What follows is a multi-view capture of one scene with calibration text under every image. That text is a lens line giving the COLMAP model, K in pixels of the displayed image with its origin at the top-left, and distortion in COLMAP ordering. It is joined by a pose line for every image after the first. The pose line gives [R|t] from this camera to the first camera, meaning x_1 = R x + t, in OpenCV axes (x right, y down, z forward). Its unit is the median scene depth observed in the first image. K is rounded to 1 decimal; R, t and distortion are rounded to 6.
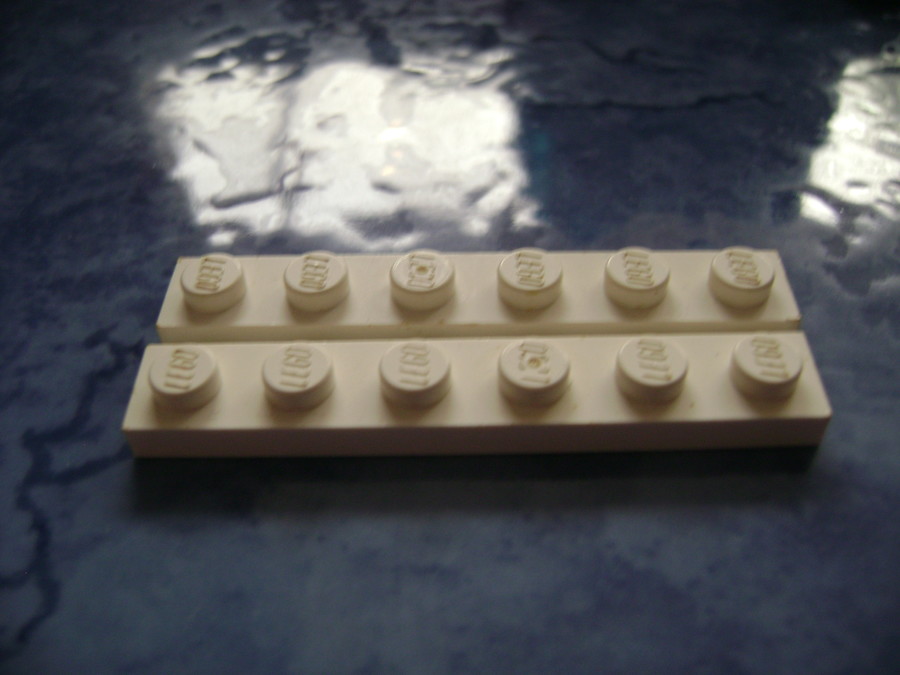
lens RADIAL K [[922.4, 0, 454.6], [0, 922.4, 338.2], [0, 0, 1]] dist [-0.142608, 0.000000]
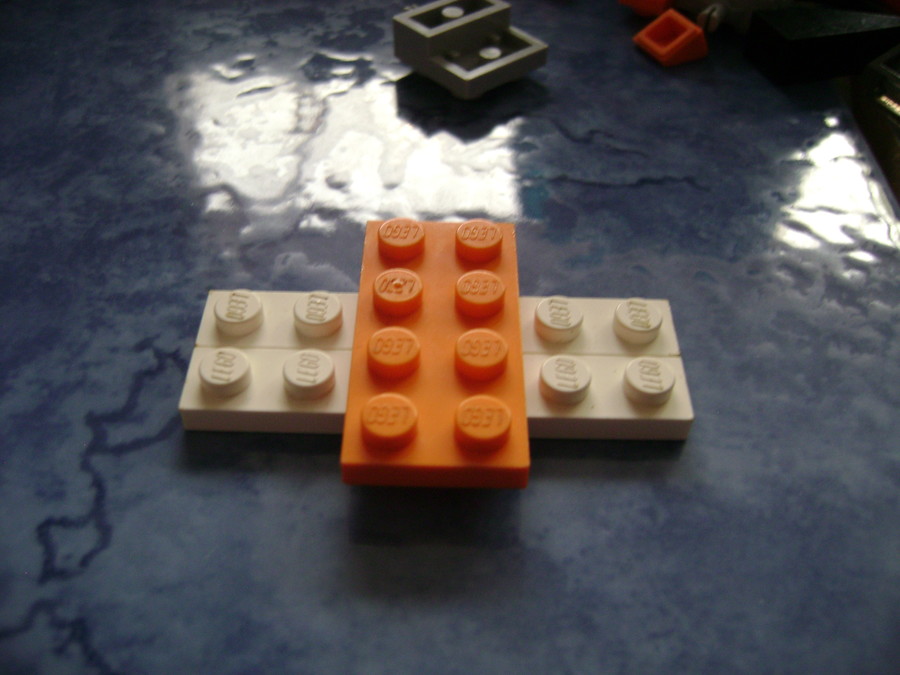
lens RADIAL K [[922.4, 0, 454.1], [0, 922.4, 345.2], [0, 0, 1]] dist [-0.142608, 0.000000]
pose [[0.997108, 0.075990, 0.000644, 0.042963], [-0.075993, 0.997047, 0.011079, -0.041712], [0.000200, -0.011096, 0.999938, -0.271411]]
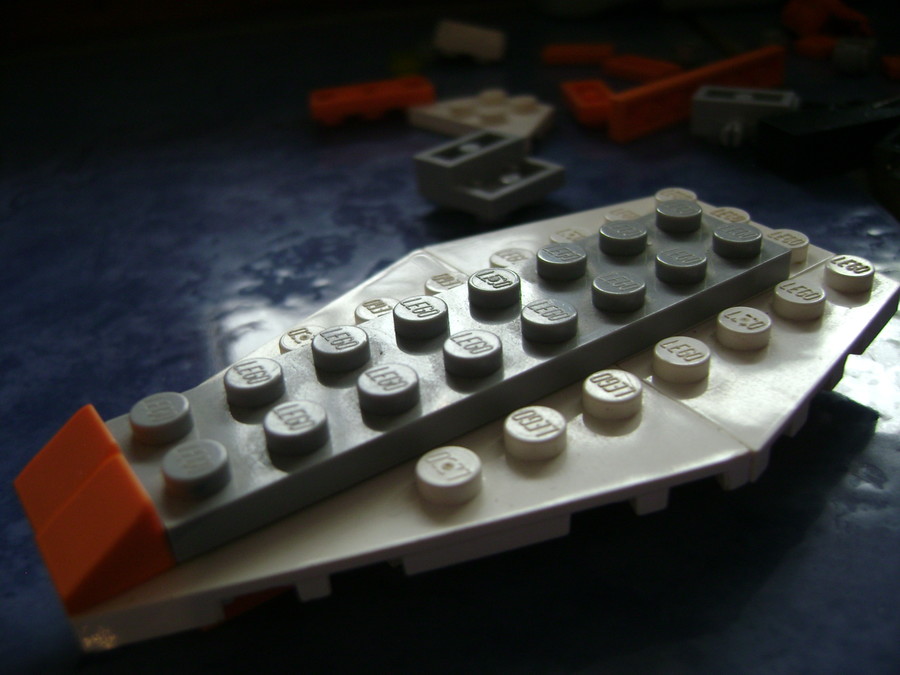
lens RADIAL K [[922.4, 0, 451.2], [0, 922.4, 335.2], [0, 0, 1]] dist [-0.142608, 0.000000]
pose [[0.998050, -0.035721, -0.051179, 0.037609], [0.021064, 0.964691, -0.262540, 0.167463], [0.058750, 0.260950, 0.963563, -0.215629]]
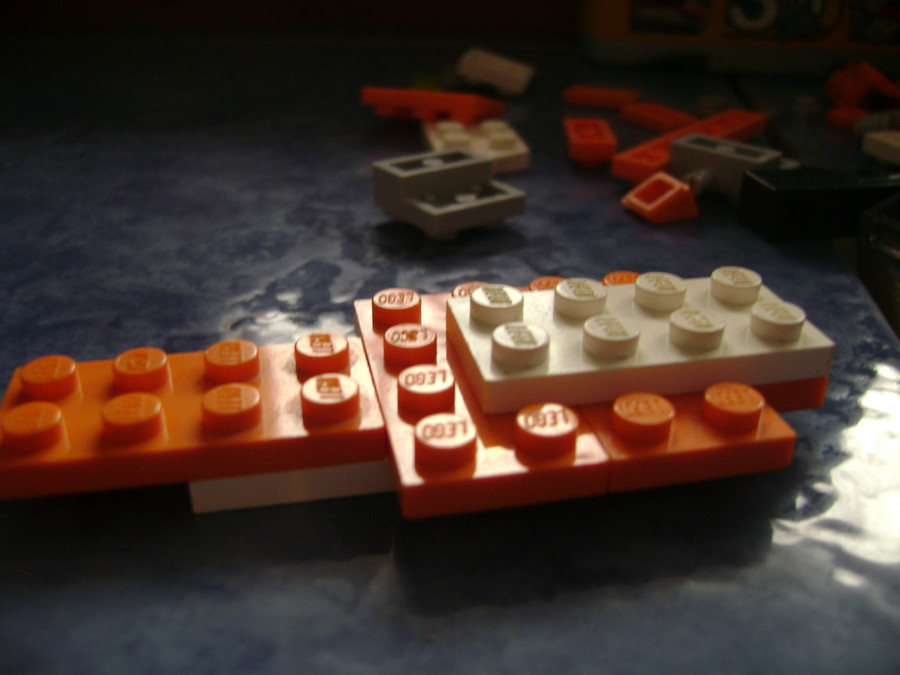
lens RADIAL K [[922.4, 0, 448.3], [0, 922.4, 338.9], [0, 0, 1]] dist [-0.142608, 0.000000]
pose [[0.986297, 0.104612, -0.127570, 0.263837], [-0.139490, 0.941679, -0.306242, 0.183445], [0.088093, 0.319840, 0.943367, -0.113708]]
